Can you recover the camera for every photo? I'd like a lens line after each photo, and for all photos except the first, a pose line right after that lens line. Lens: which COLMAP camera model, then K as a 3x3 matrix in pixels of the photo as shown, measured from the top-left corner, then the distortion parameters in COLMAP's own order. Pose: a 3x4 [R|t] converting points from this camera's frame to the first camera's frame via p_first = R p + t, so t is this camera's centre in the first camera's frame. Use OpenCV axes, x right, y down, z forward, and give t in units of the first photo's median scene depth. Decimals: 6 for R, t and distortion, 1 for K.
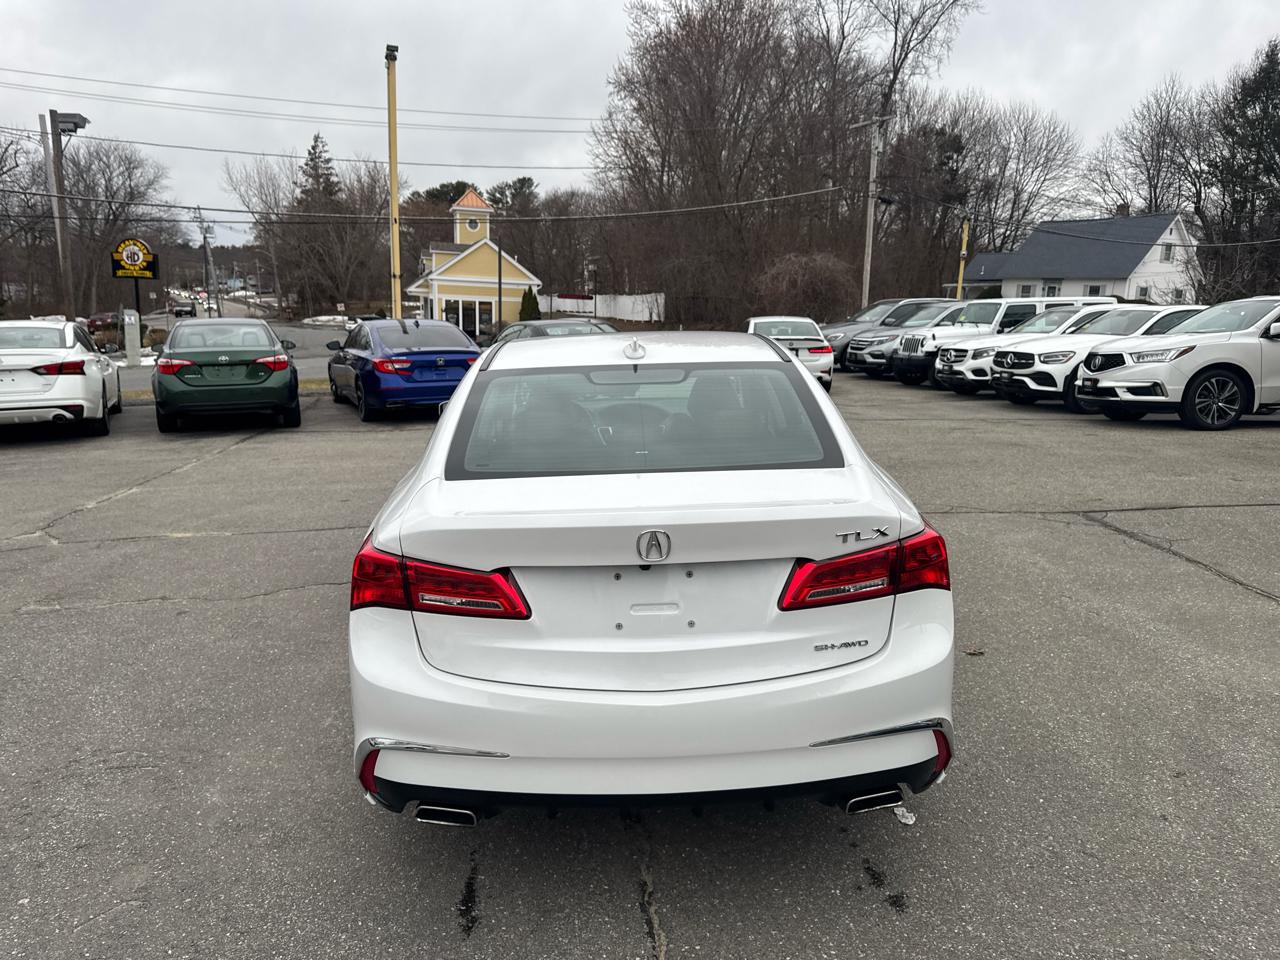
lens RADIAL K [[901.2, 0, 634.3], [0, 901.2, 490.2], [0, 0, 1]] dist [0.024616, -0.030795]
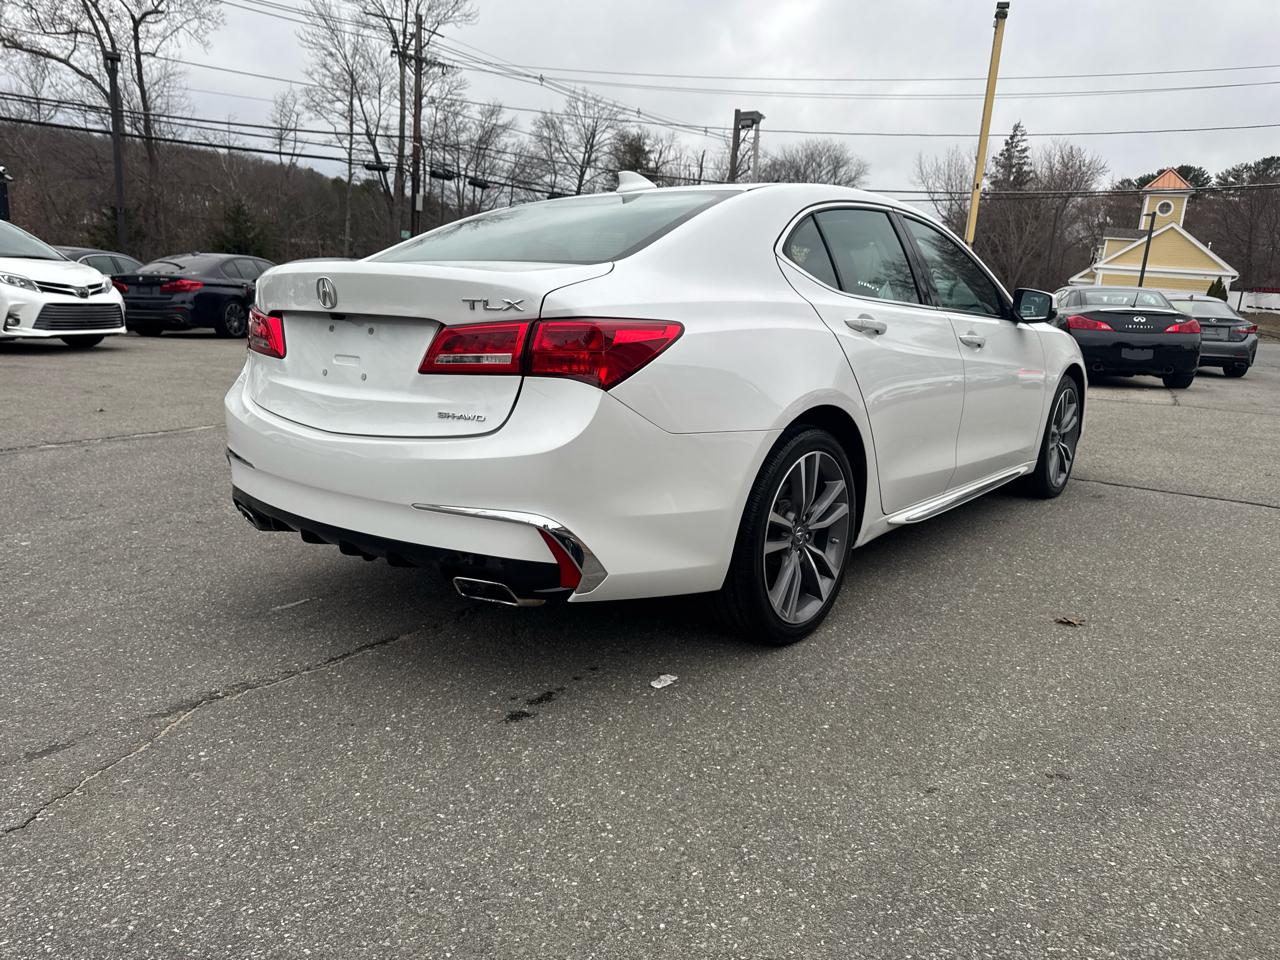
lens RADIAL K [[901.2, 0, 648.1], [0, 901.2, 485.7], [0, 0, 1]] dist [0.024616, -0.030795]
pose [[0.766936, 0.167193, -0.619561, 0.037768], [-0.166671, 0.984229, 0.059284, 0.005791], [0.619702, 0.057796, 0.782706, 0.013789]]
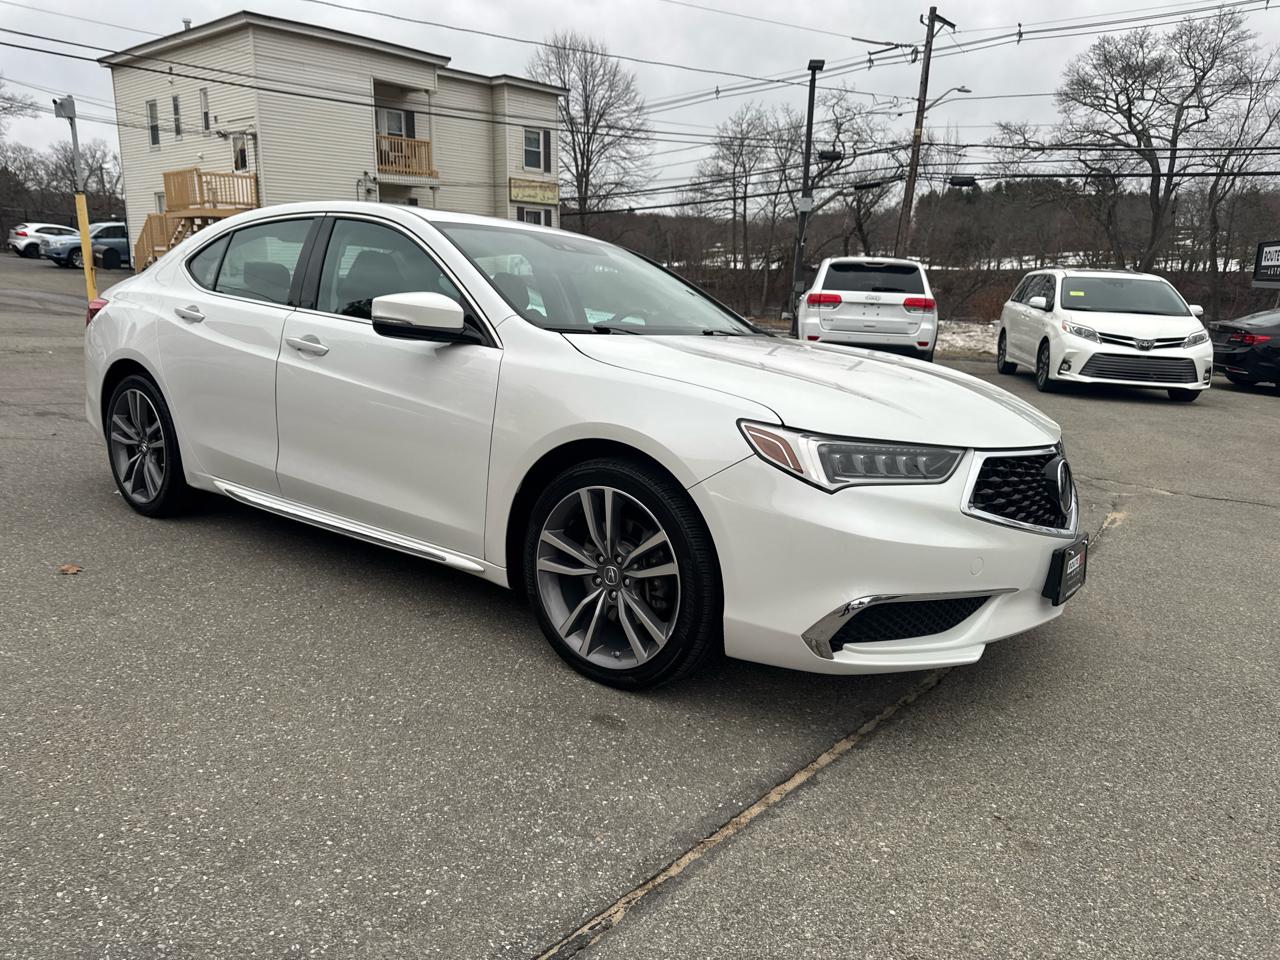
lens RADIAL K [[917.8, 0, 624.2], [0, 917.8, 488.7], [0, 0, 1]] dist [0.015377, -0.025355]
pose [[-0.645889, 0.138242, -0.750810, 0.045251], [-0.191314, 0.922778, 0.334484, -0.018348], [0.739071, 0.359680, -0.569565, 0.123830]]
